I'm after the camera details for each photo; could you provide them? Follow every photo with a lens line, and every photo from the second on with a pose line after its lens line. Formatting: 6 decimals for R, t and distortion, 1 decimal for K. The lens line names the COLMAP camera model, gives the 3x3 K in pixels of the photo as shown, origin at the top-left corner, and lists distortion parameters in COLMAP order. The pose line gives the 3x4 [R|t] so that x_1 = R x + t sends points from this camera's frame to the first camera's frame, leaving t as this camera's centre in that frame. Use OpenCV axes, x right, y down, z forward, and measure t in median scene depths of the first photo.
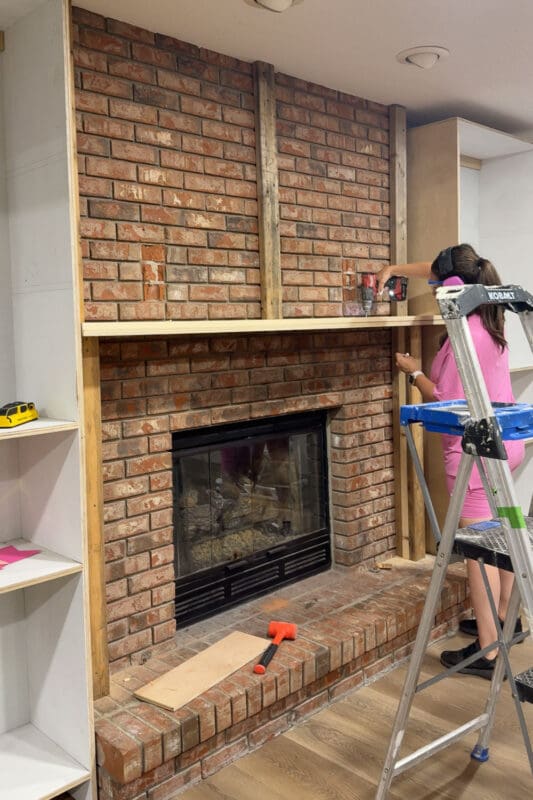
lens RADIAL K [[727.7, 0, 267.5], [0, 727.7, 346.4], [0, 0, 1]] dist [0.155592, -0.305142]
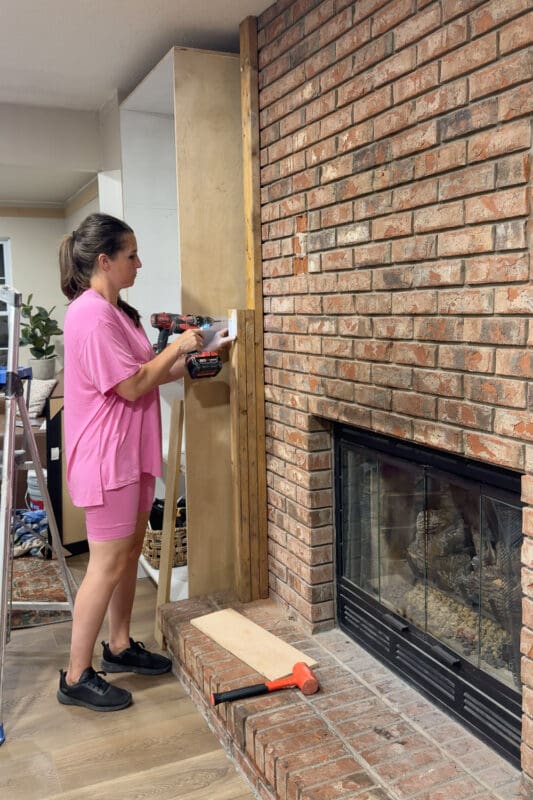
lens RADIAL K [[708.3, 0, 266.5], [0, 708.3, 376.3], [0, 0, 1]] dist [0.143694, -0.310817]
pose [[-0.343859, 0.120474, -0.931261, 0.730064], [-0.007941, 0.991327, 0.131176, -0.049986], [0.938988, 0.052501, -0.339920, 1.247031]]
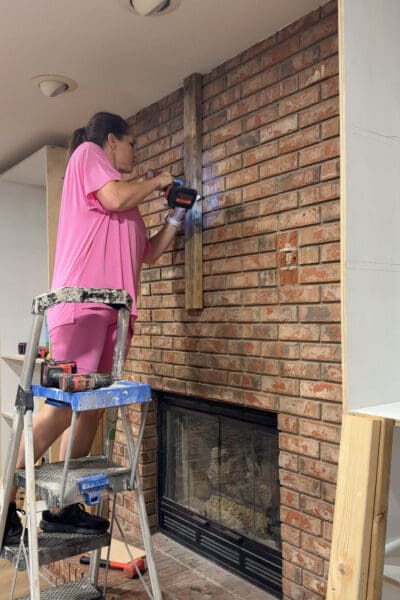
lens RADIAL K [[532.3, 0, 199.3], [0, 532.3, 322.1], [0, 0, 1]] dist [0.166775, -0.383469]
pose [[-0.121114, 0.034929, -0.992024, 0.886423], [-0.022577, 0.999025, 0.037932, -0.051944], [0.992382, 0.026991, -0.120207, 1.225345]]
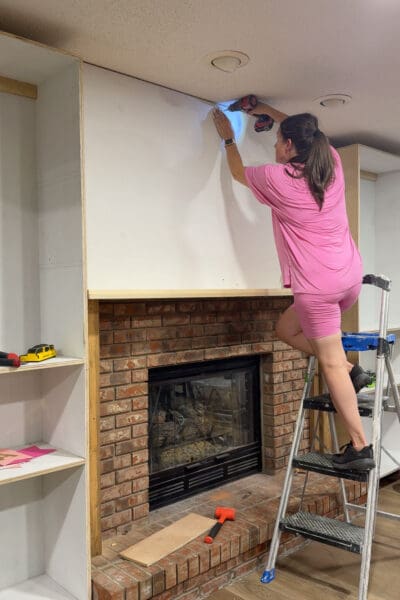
lens RADIAL K [[550.6, 0, 200.0], [0, 550.6, 300.0], [0, 0, 1]] dist [0.165915, -0.337485]
pose [[0.999392, 0.014814, -0.031562, -0.000320], [-0.015312, 0.999761, -0.015623, 0.001435], [0.031323, 0.016097, 0.999380, -0.057307]]
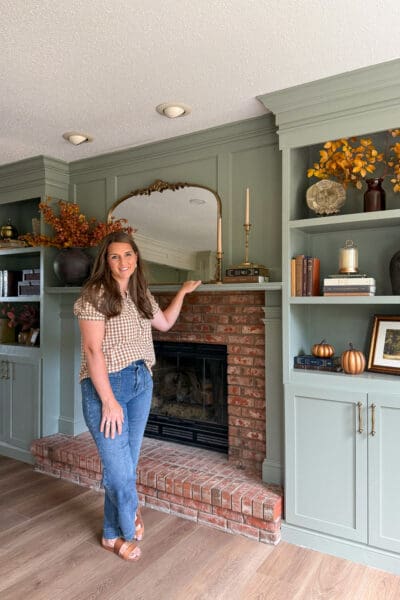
lens RADIAL K [[428.1, 0, 200.0], [0, 428.1, 300.0], [0, 0, 1]] dist [0.200600, -0.407063]
pose [[0.228719, 0.020566, -0.973275, 1.171805], [-0.043791, 0.998982, 0.010818, -0.020118], [0.972507, 0.040147, 0.229387, 0.926849]]
